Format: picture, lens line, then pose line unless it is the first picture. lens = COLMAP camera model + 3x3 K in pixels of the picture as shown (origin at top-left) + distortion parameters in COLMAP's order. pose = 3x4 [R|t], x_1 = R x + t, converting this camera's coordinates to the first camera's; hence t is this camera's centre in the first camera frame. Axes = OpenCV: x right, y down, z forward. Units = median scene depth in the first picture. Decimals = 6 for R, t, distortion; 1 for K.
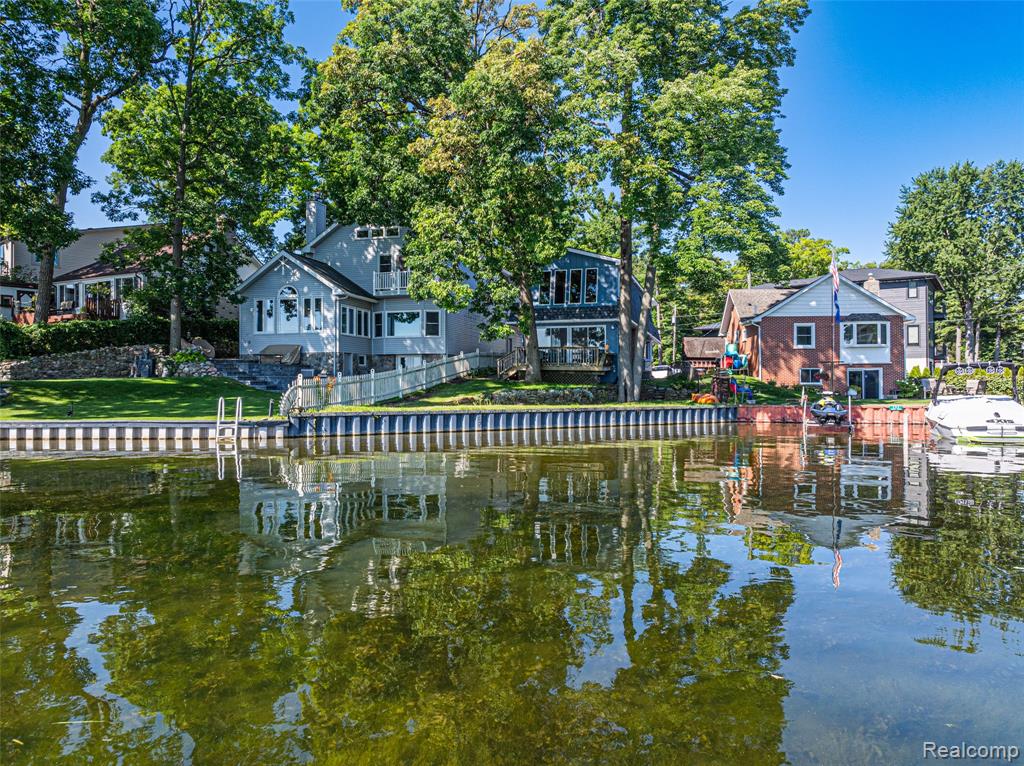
lens RADIAL K [[729.9, 0, 512.3], [0, 729.9, 383.2], [0, 0, 1]] dist [-0.040858, -0.002066]
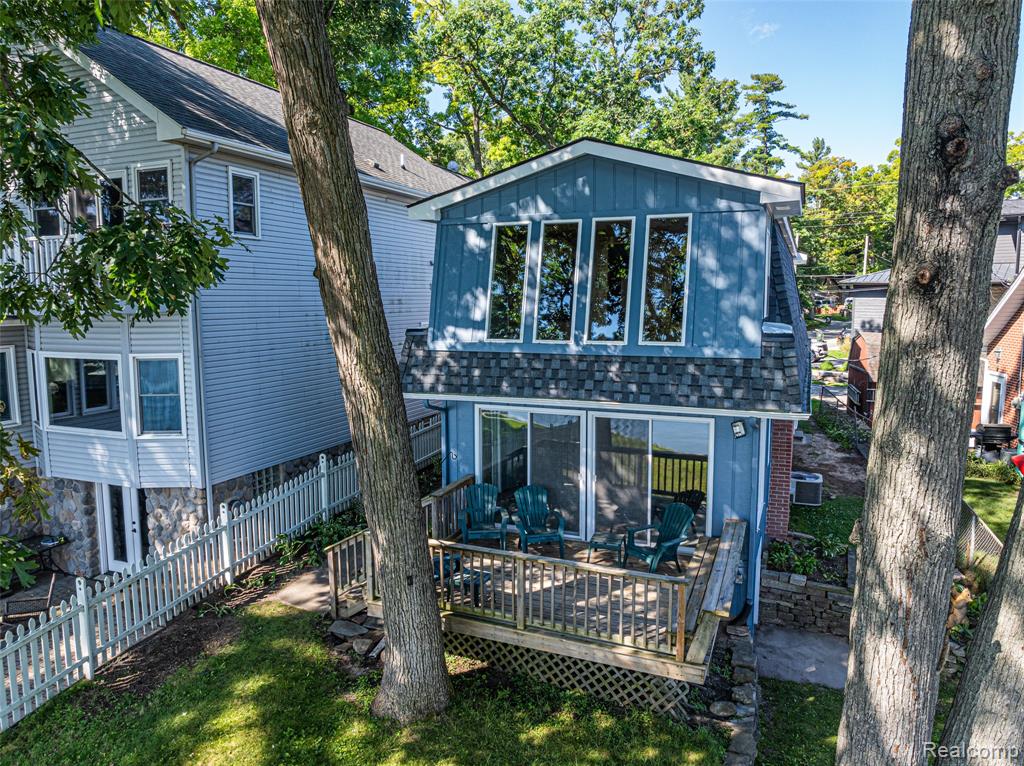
lens RADIAL K [[729.9, 0, 511.0], [0, 729.9, 384.7], [0, 0, 1]] dist [-0.040858, -0.002066]
pose [[0.994433, 0.016291, -0.104099, 0.078944], [-0.003024, 0.991981, 0.126352, -0.128918], [0.105323, -0.125334, 0.986508, 0.714099]]
